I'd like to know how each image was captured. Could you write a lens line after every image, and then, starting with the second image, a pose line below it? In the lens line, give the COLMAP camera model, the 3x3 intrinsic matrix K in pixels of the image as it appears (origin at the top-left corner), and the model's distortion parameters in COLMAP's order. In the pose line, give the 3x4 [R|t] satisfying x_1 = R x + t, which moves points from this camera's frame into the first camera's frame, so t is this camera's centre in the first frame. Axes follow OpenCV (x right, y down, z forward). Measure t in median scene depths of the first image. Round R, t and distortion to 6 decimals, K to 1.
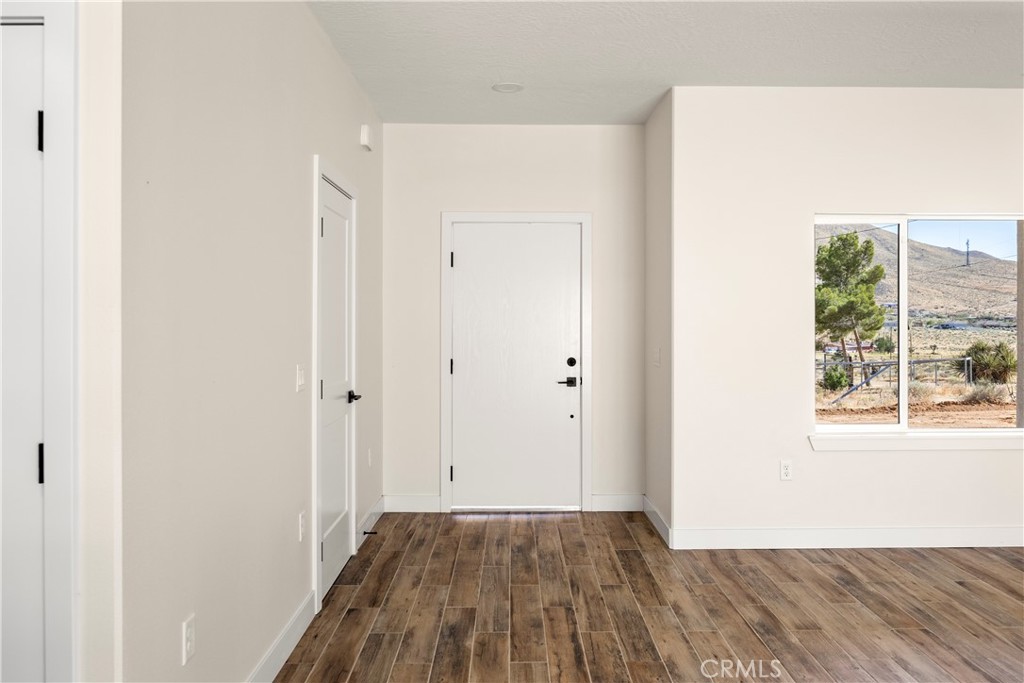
lens RADIAL K [[758.4, 0, 517.9], [0, 758.4, 319.1], [0, 0, 1]] dist [-0.004326, -0.000343]
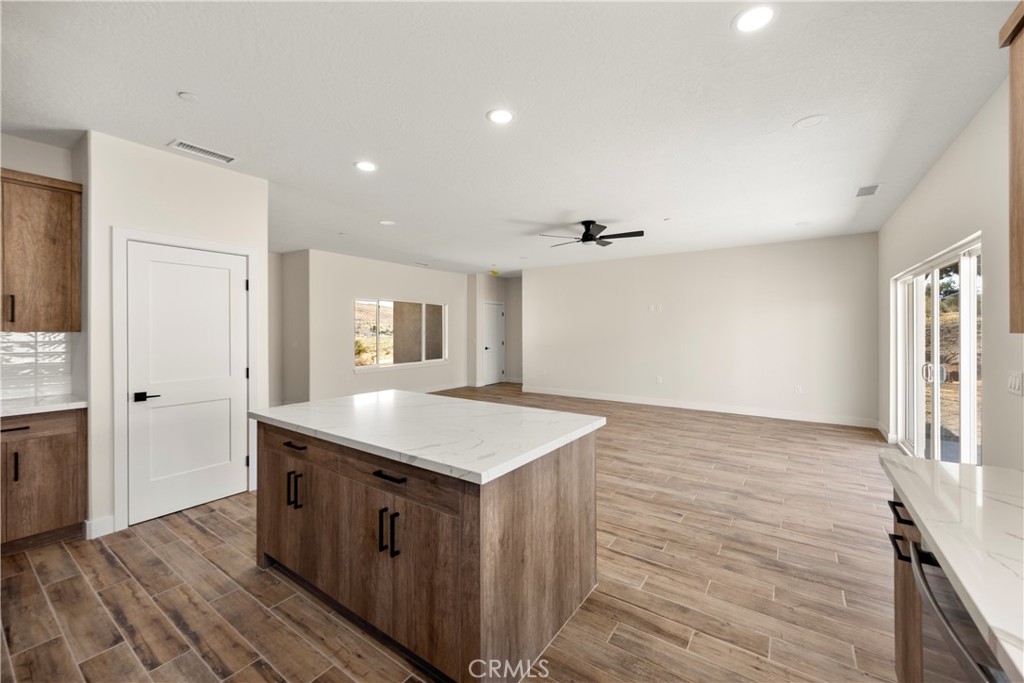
lens RADIAL K [[401.1, 0, 513.8], [0, 401.1, 336.4], [0, 0, 1]] dist [0.008534, -0.001232]
pose [[0.568404, -0.007580, 0.822714, -0.594801], [-0.007511, 0.999868, 0.014402, -0.009007], [-0.822715, -0.014365, 0.568272, -0.469840]]
